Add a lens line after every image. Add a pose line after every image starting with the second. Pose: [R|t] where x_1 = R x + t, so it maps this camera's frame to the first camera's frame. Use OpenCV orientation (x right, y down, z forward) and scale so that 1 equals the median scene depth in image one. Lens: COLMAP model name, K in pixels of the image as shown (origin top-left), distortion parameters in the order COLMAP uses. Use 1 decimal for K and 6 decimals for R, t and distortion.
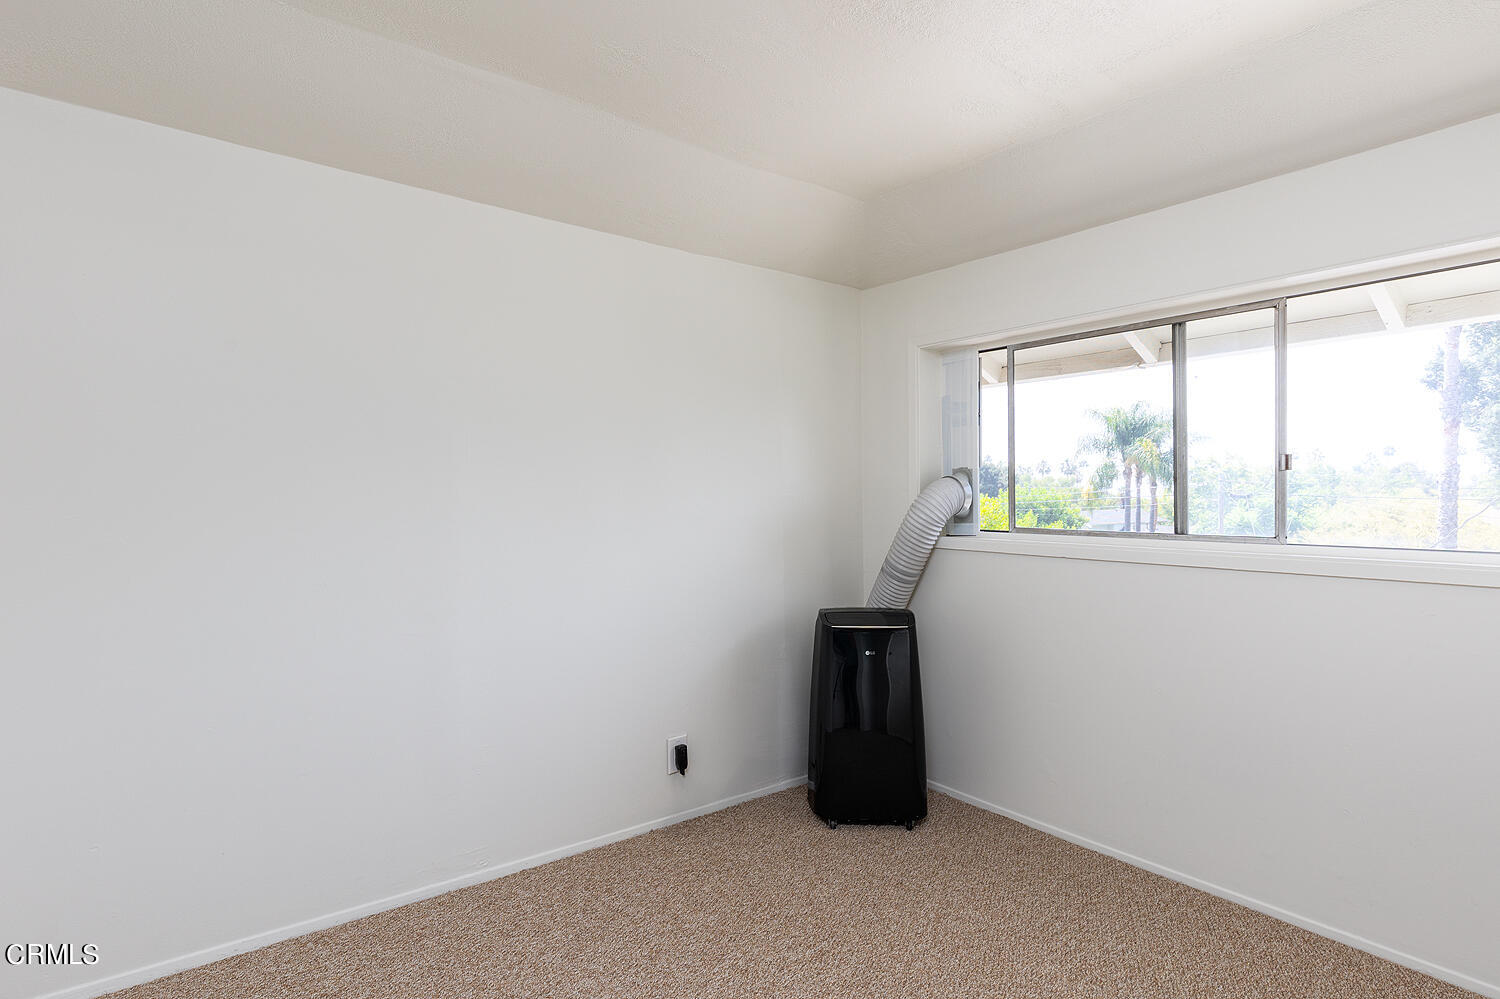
lens RADIAL K [[724.2, 0, 757.8], [0, 724.2, 482.1], [0, 0, 1]] dist [0.001238, 0.000607]
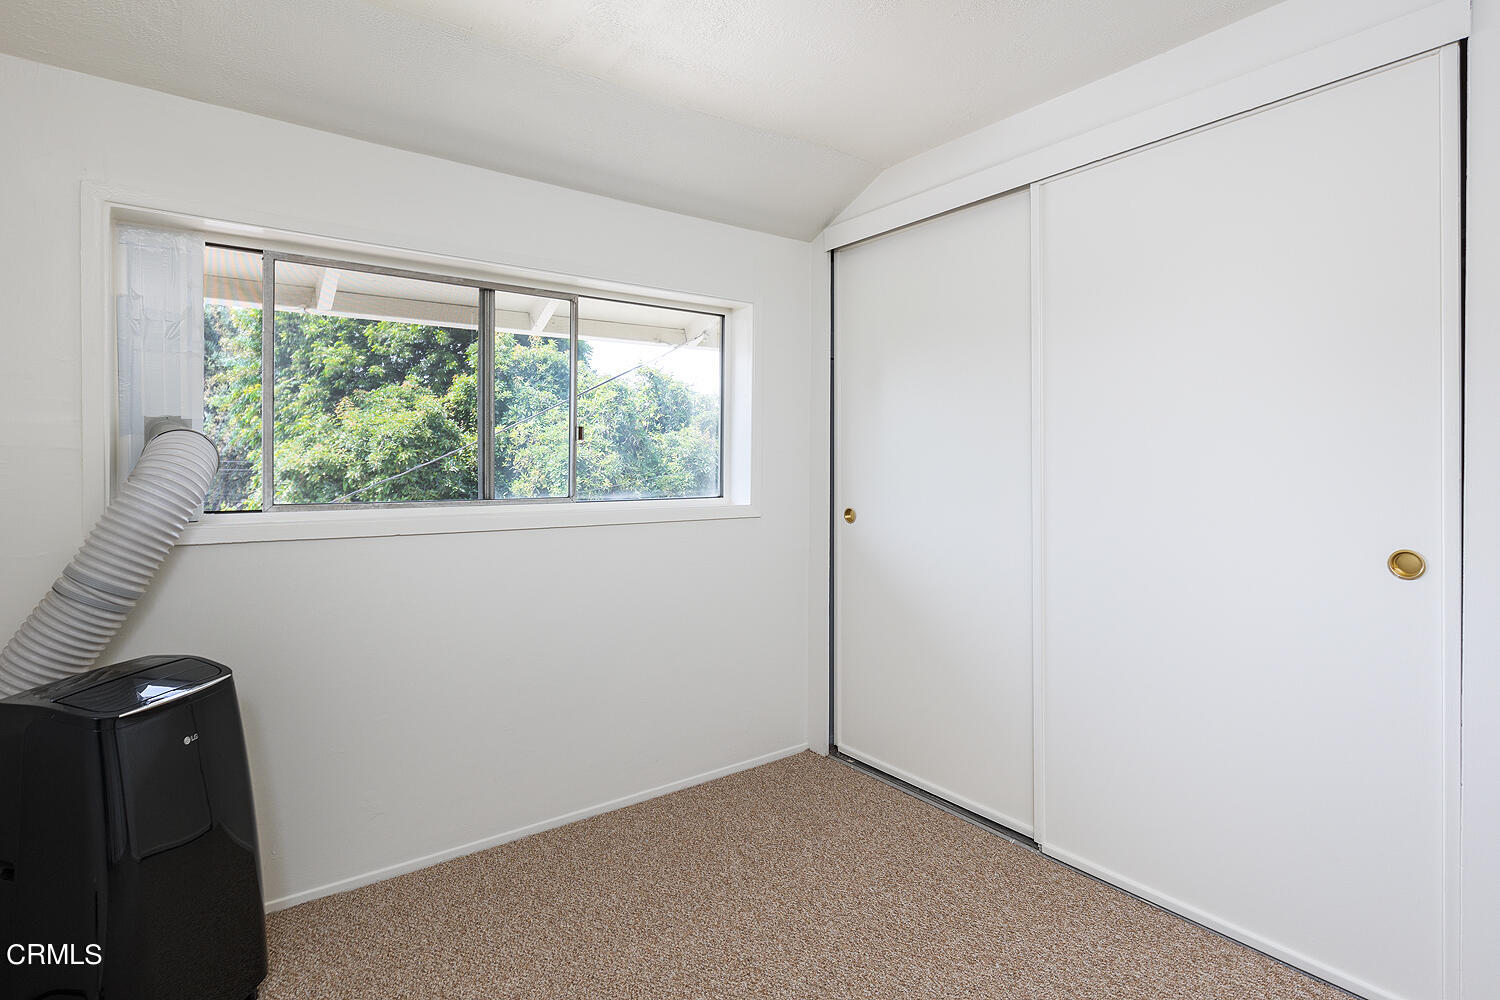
lens RADIAL K [[747.6, 0, 750.2], [0, 747.6, 444.1], [0, 0, 1]] dist [0.001203, 0.000176]
pose [[0.064623, 0.023567, 0.997631, -0.451435], [-0.021673, 0.999518, -0.022208, 0.011310], [-0.997674, -0.020187, 0.065103, 0.599616]]
